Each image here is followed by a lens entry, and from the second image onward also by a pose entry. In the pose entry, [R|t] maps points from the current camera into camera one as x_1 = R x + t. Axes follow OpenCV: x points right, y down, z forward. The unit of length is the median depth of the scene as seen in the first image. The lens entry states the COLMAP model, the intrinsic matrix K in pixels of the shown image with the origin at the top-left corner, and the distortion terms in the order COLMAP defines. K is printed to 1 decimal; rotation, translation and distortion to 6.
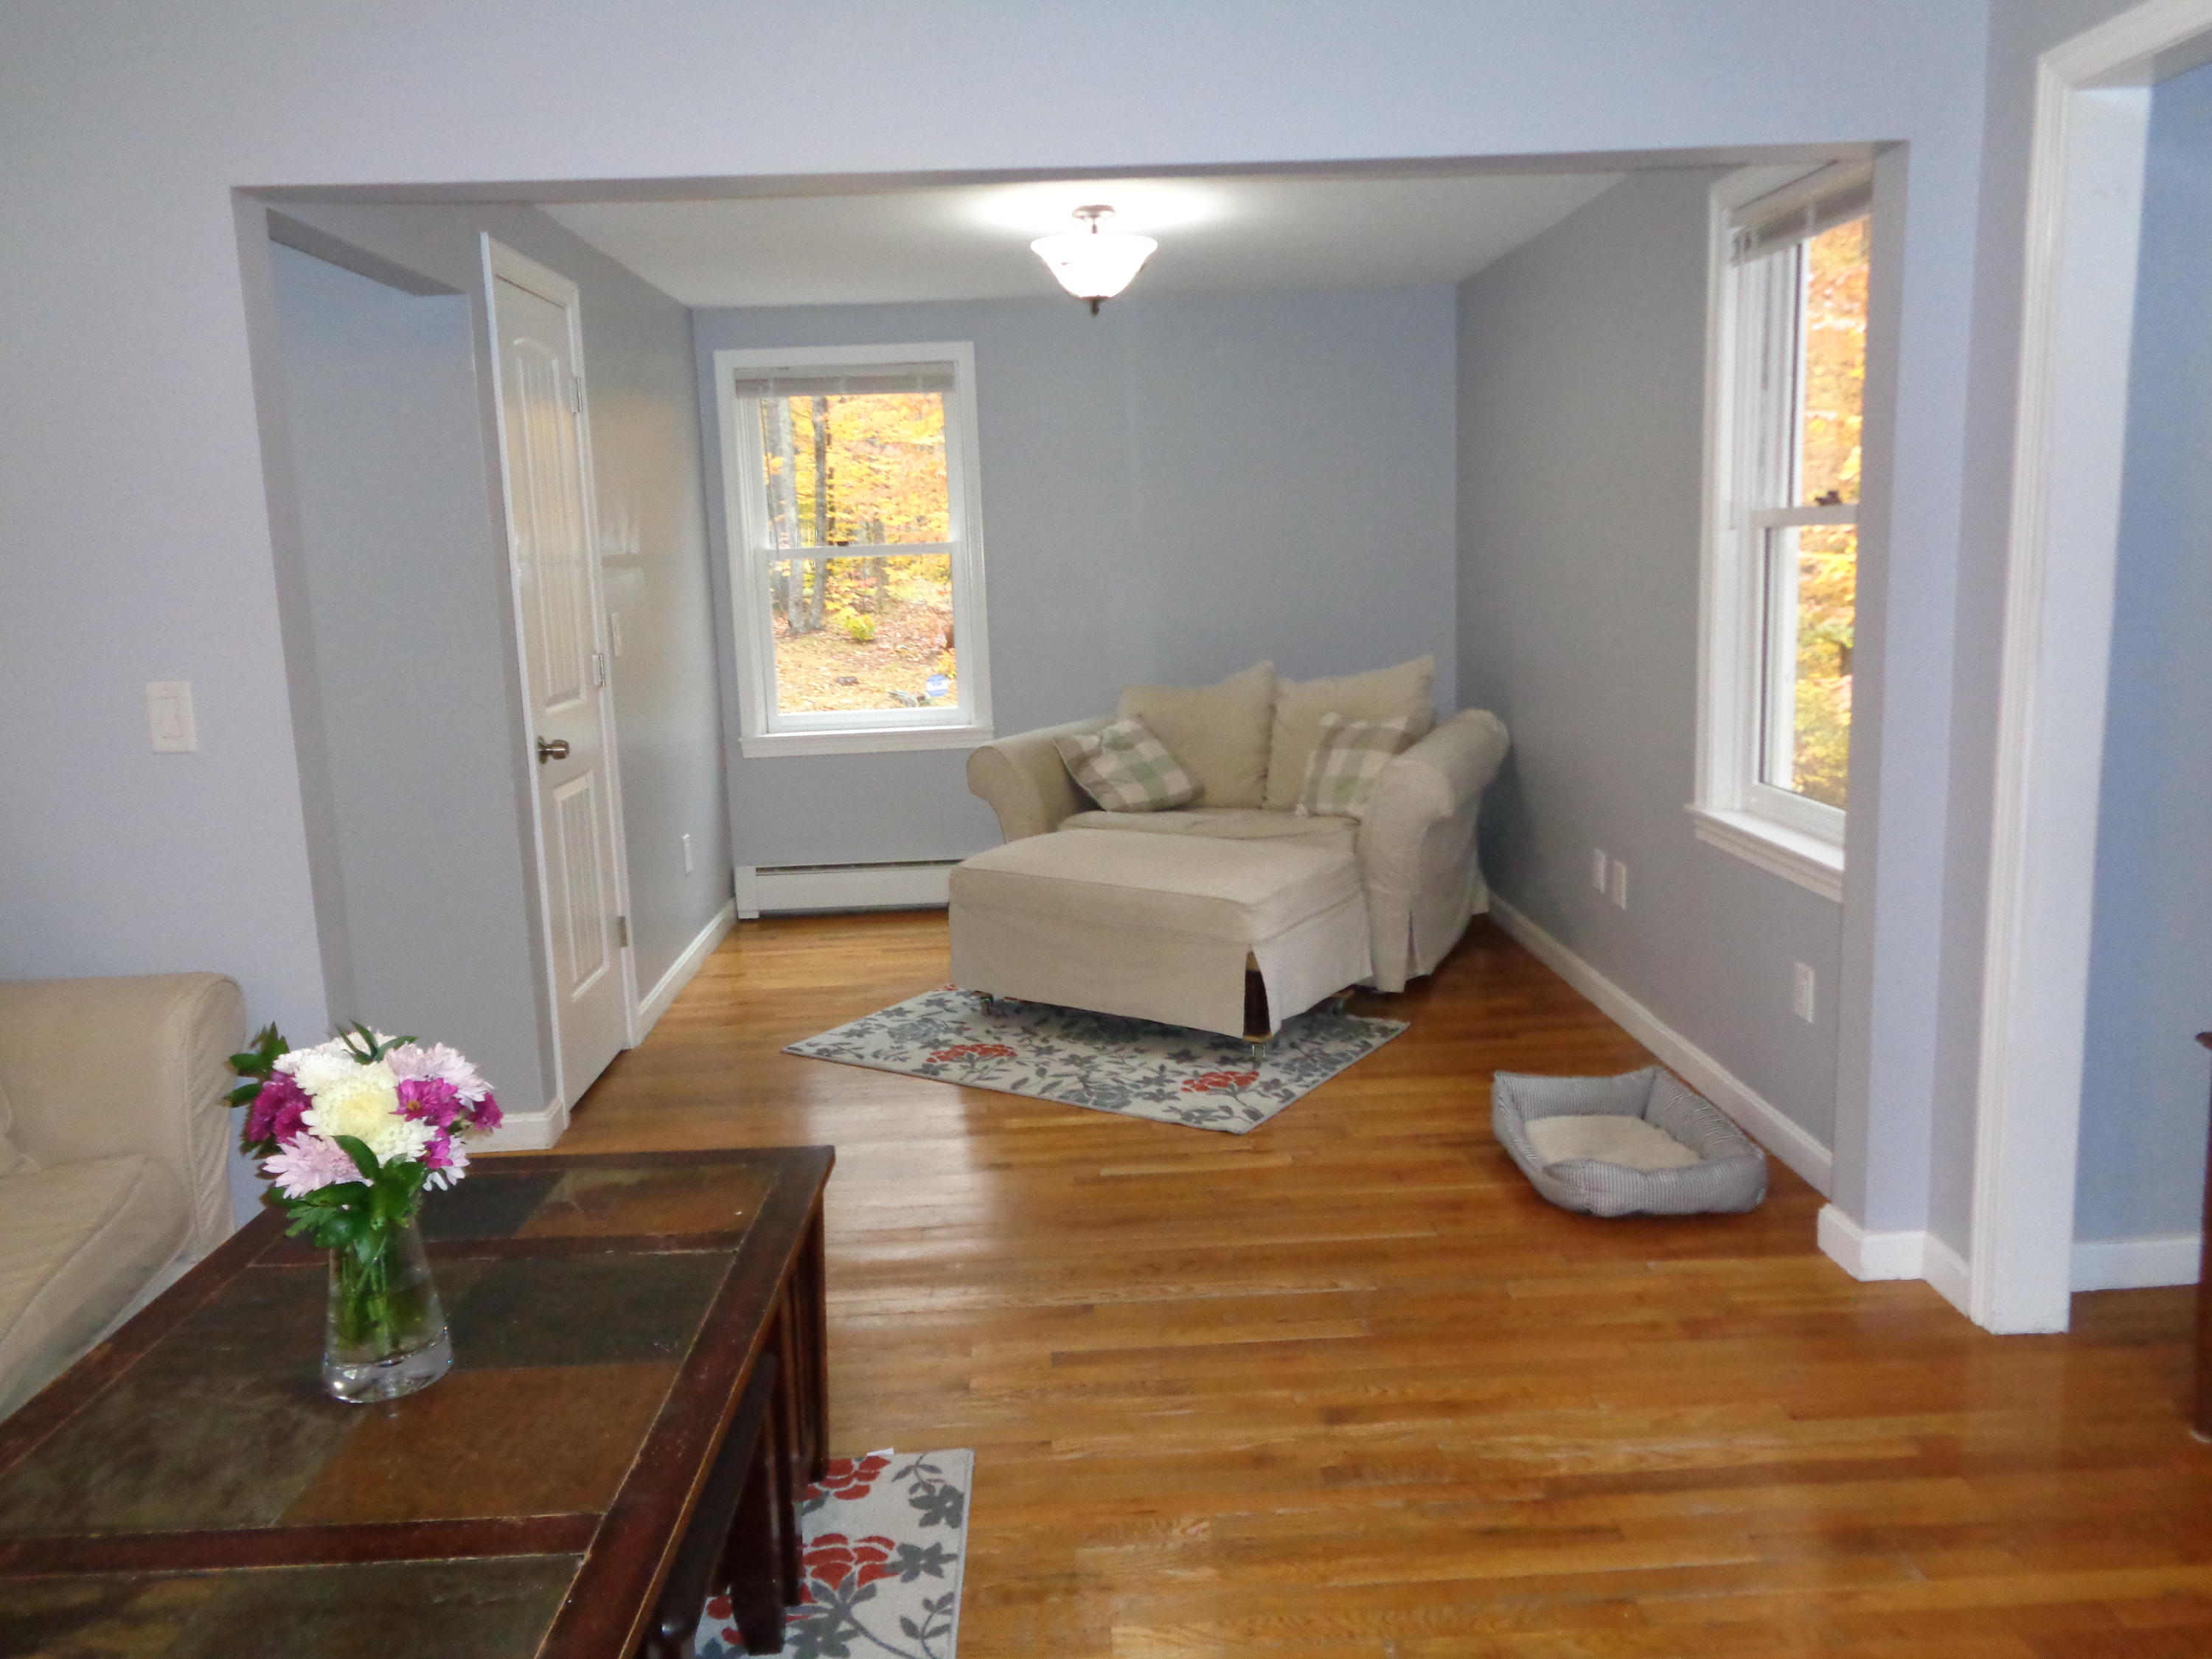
lens RADIAL K [[1658.1, 0, 1119.5], [0, 1658.1, 831.8], [0, 0, 1]] dist [0.000684, 0.006874]
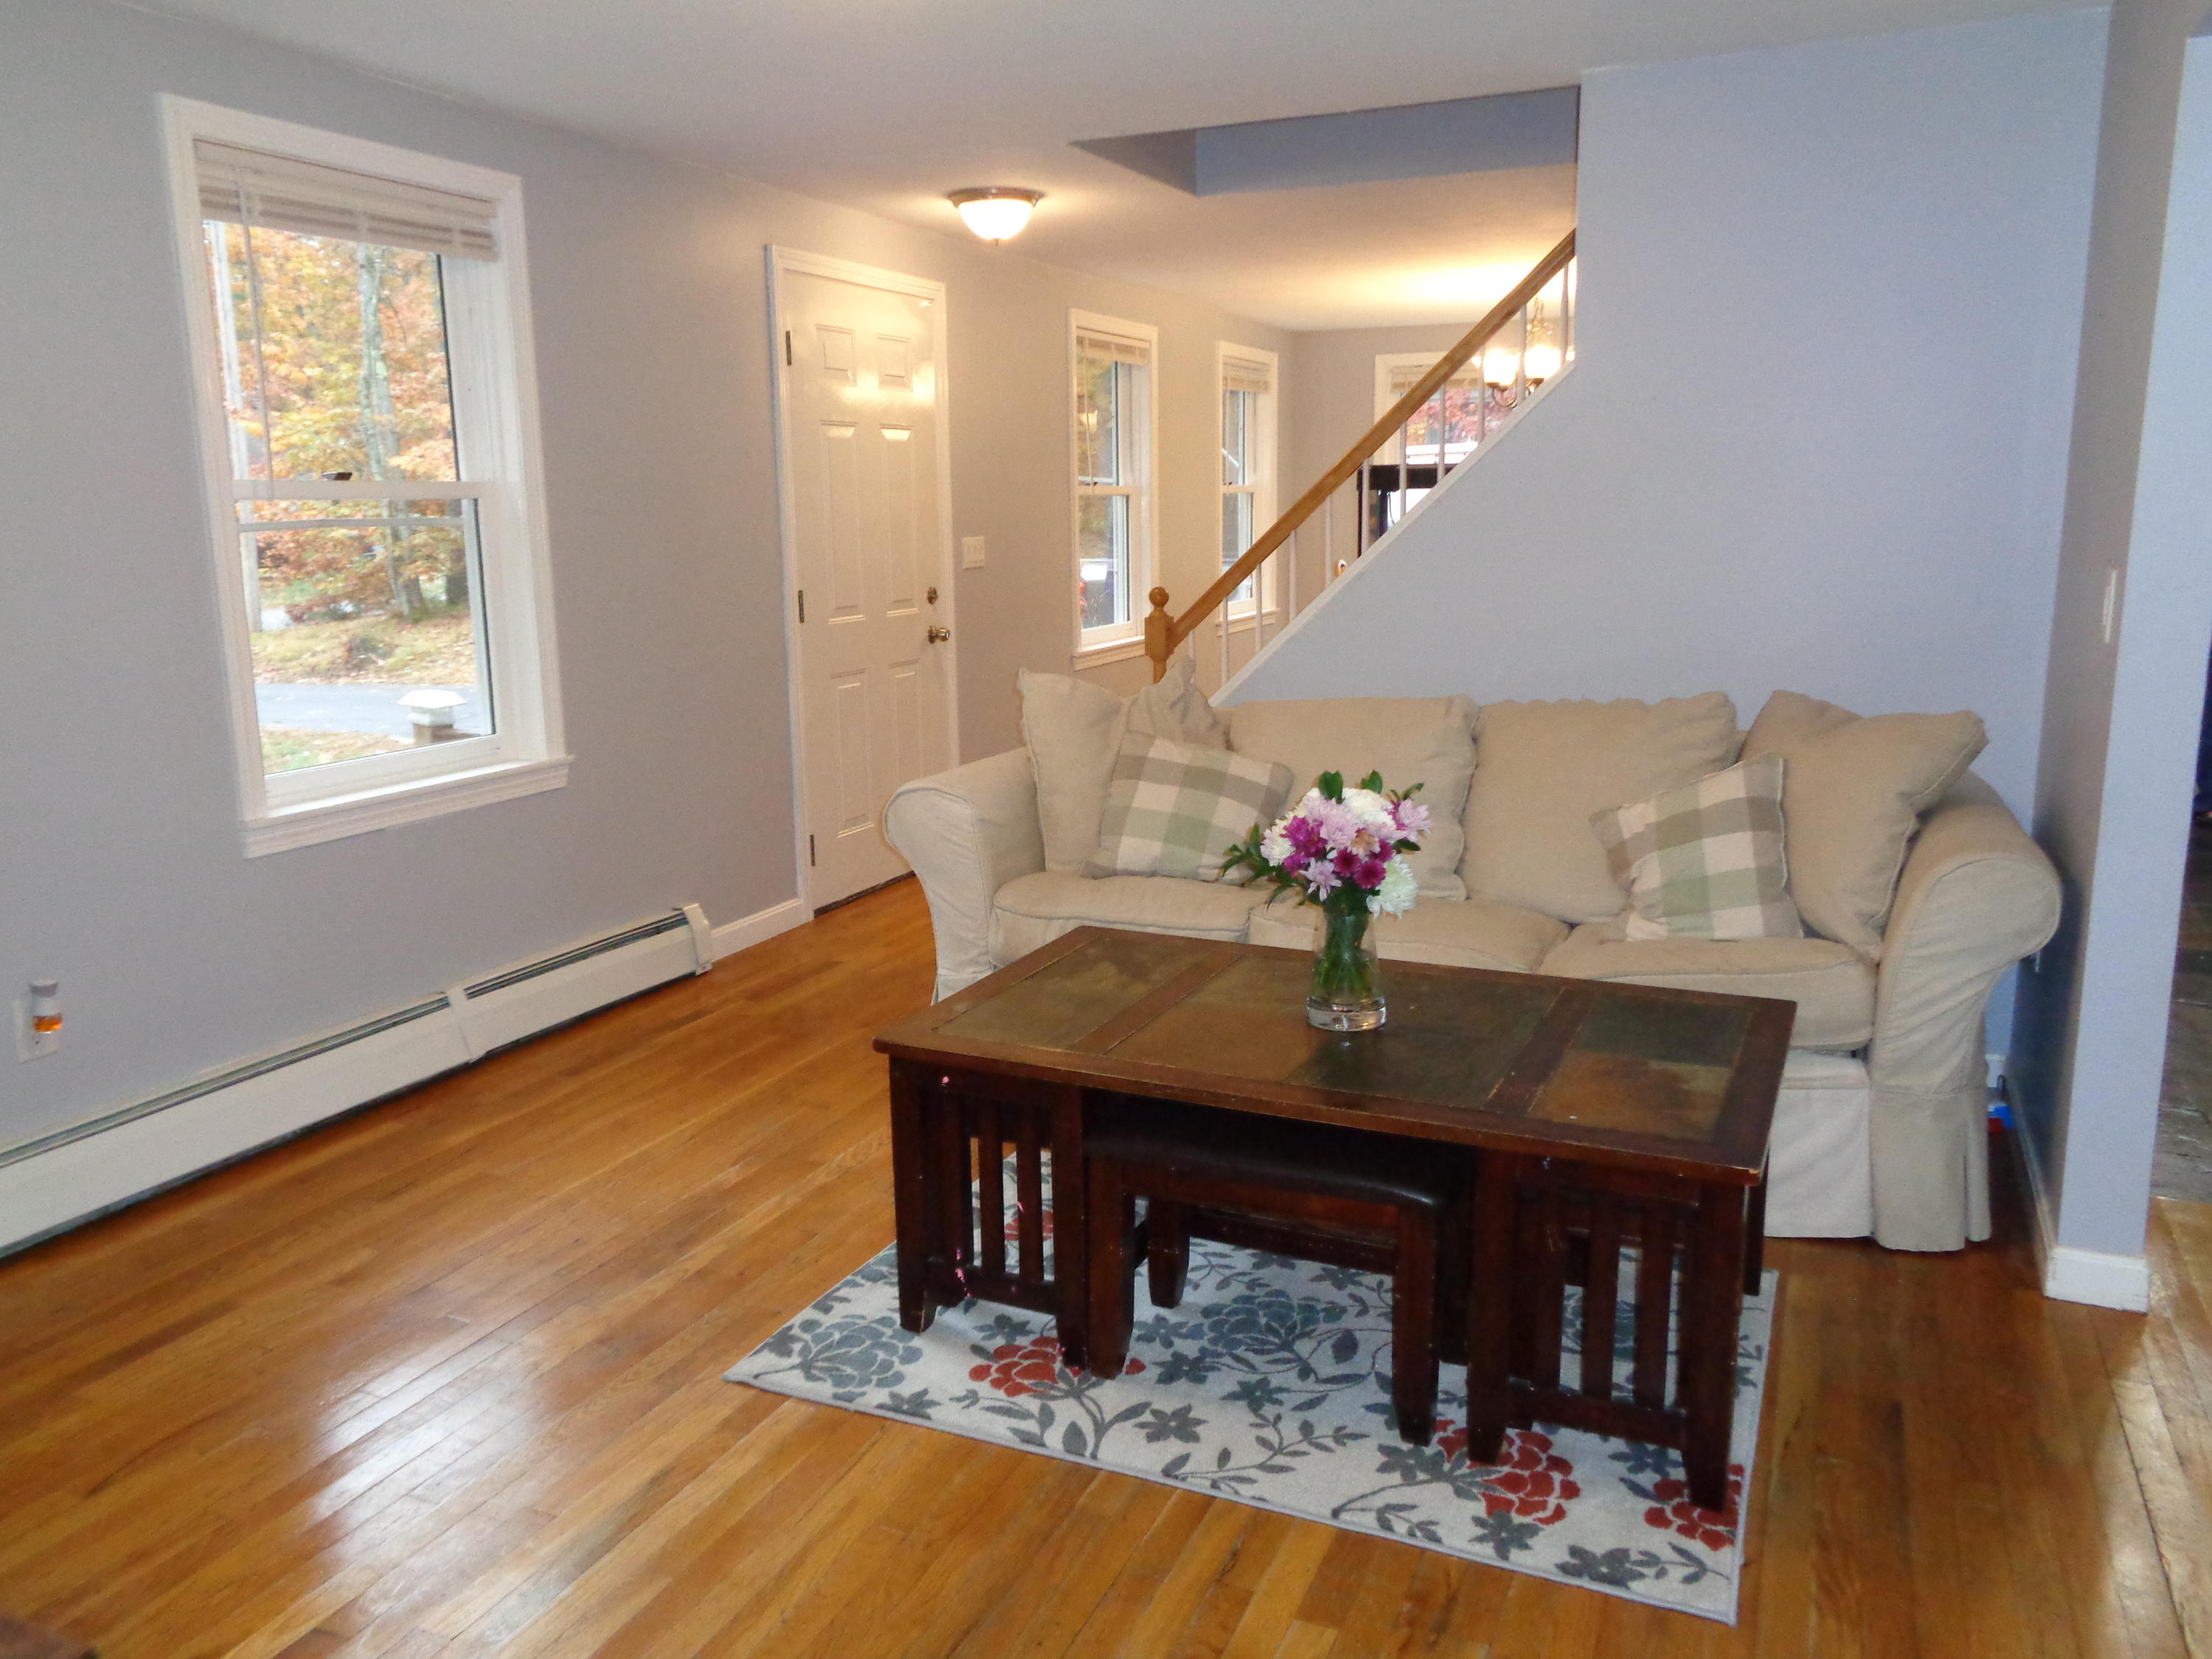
lens RADIAL K [[1658.1, 0, 1100.9], [0, 1658.1, 805.3], [0, 0, 1]] dist [0.000684, 0.006874]
pose [[-0.445467, 0.202482, -0.872101, 0.365848], [-0.122172, 0.951230, 0.283259, -0.100205], [0.886923, 0.232729, -0.399004, 0.539867]]
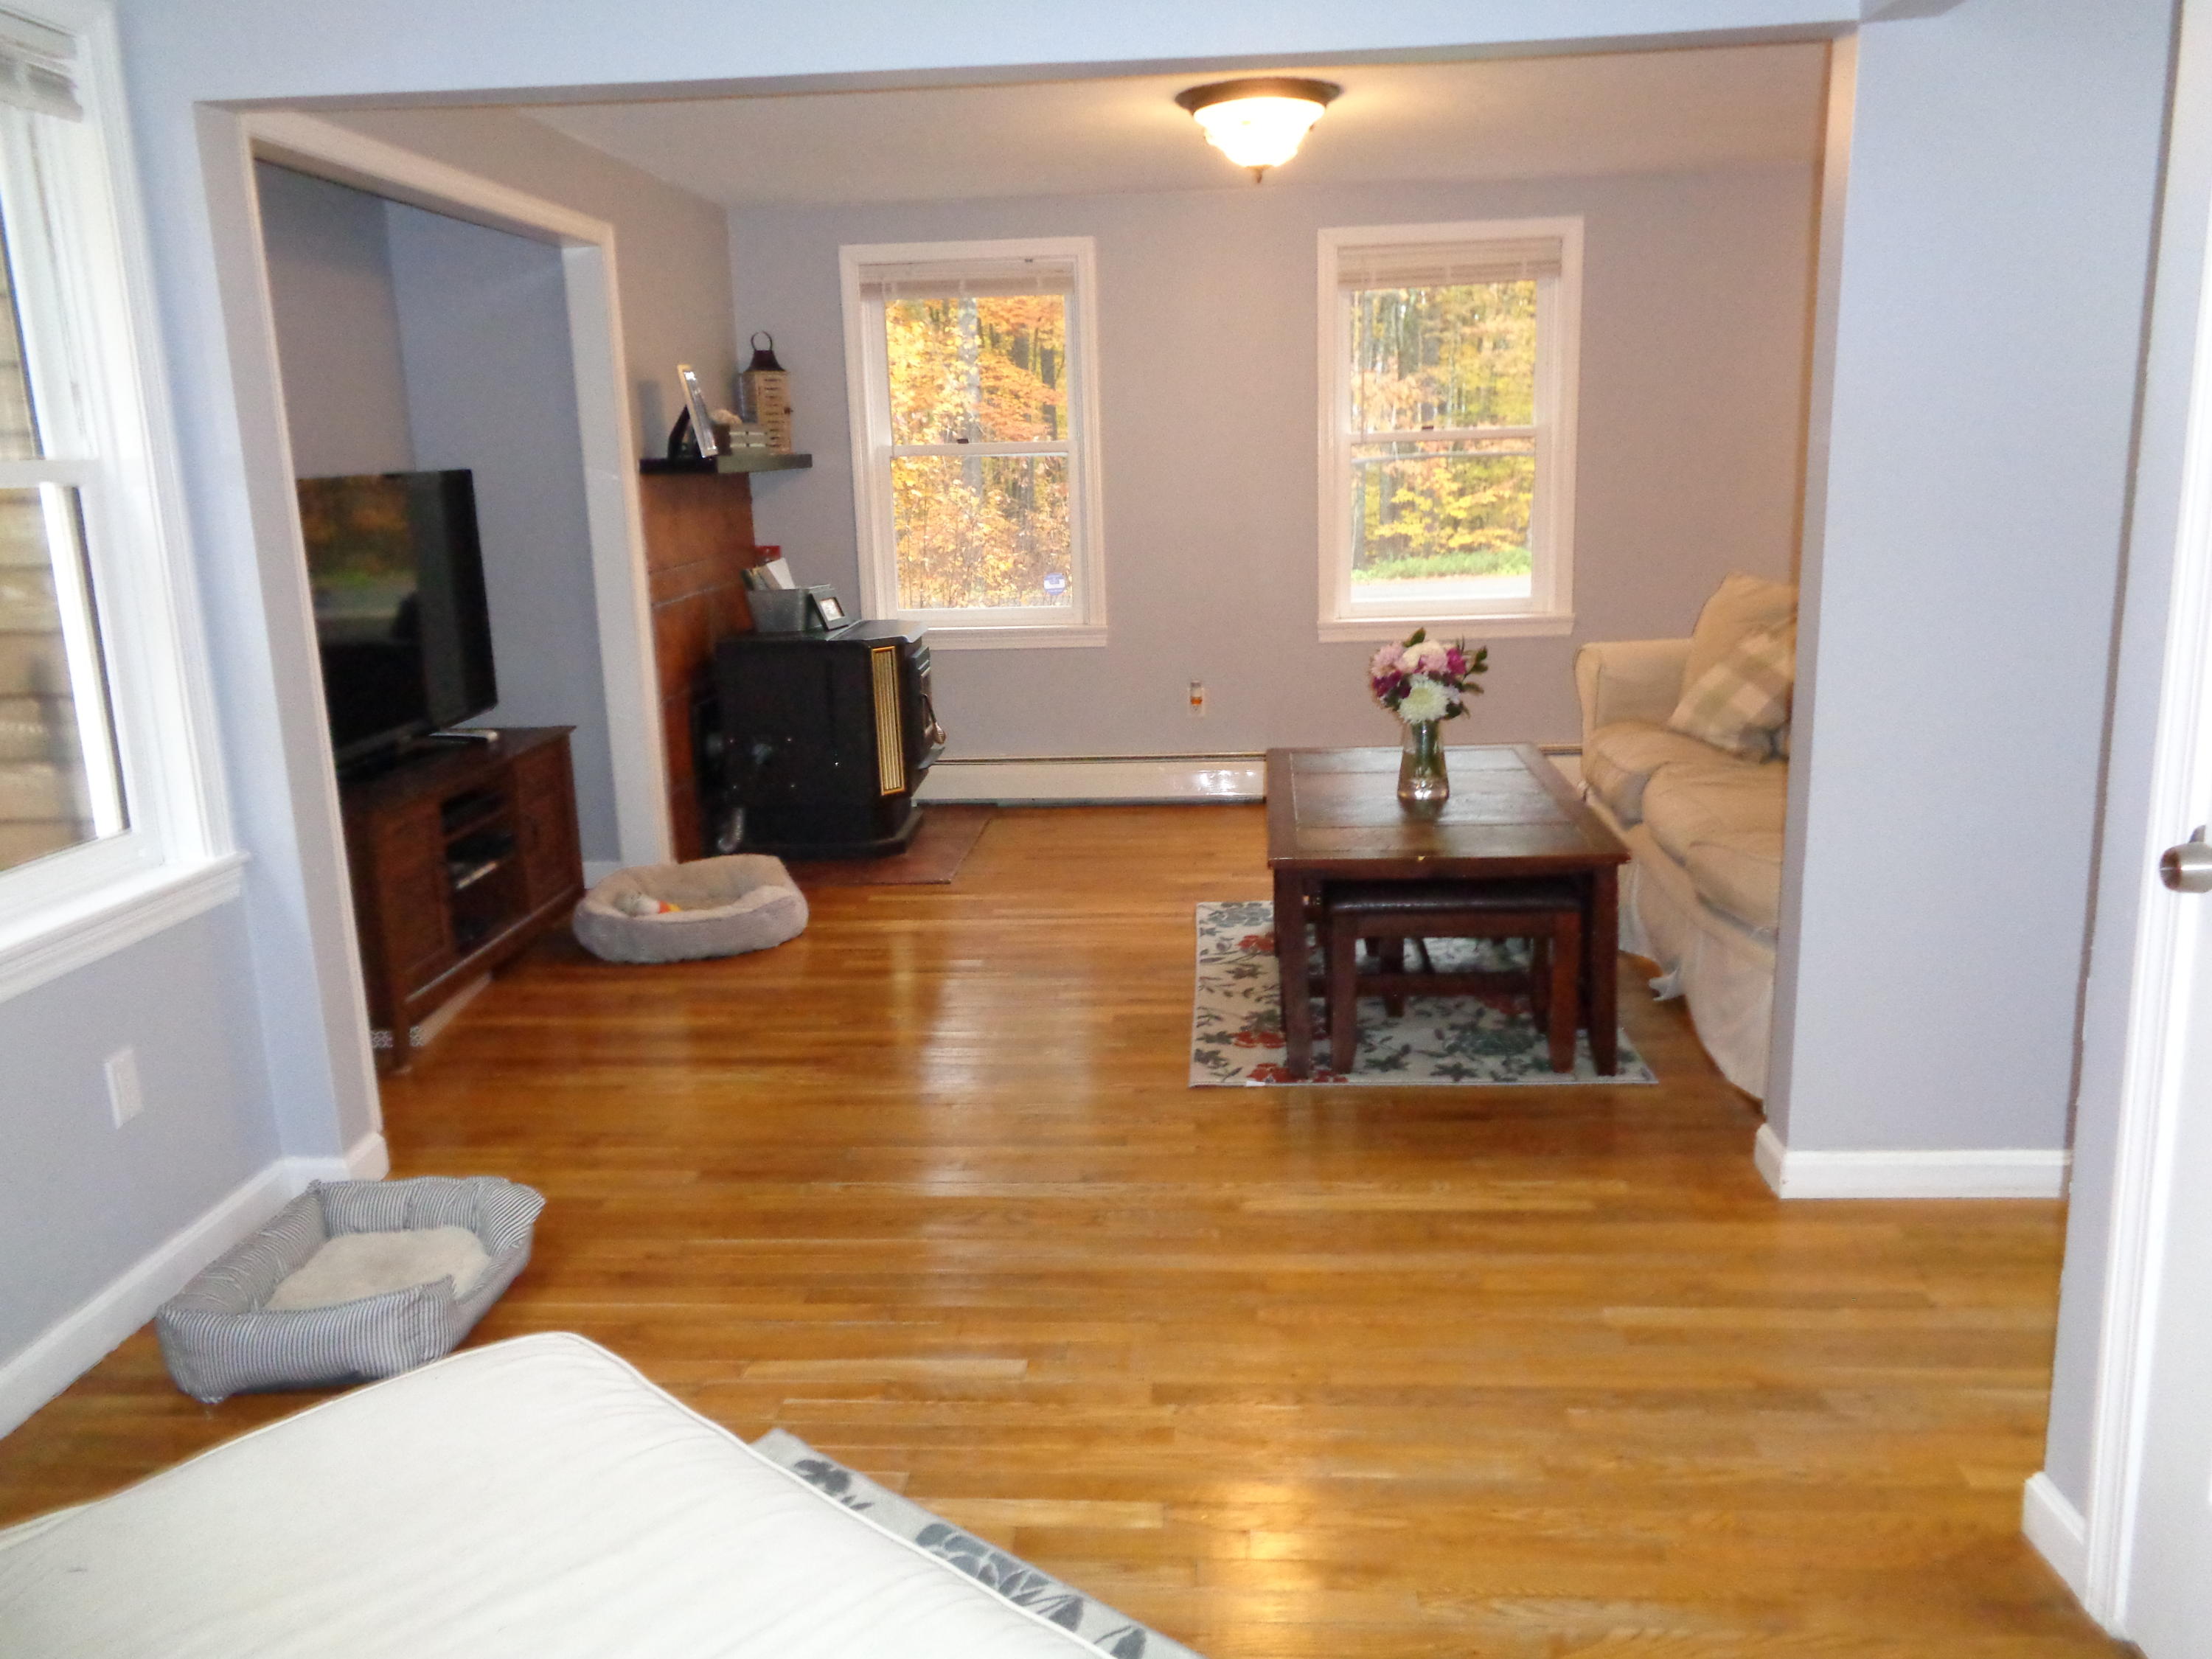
lens RADIAL K [[1658.1, 0, 1121.8], [0, 1658.1, 816.2], [0, 0, 1]] dist [0.000684, 0.006874]
pose [[-0.993084, 0.038971, 0.110751, -0.111112], [0.077852, 0.924679, 0.372703, -0.211601], [-0.087885, 0.378747, -0.921318, 1.256773]]
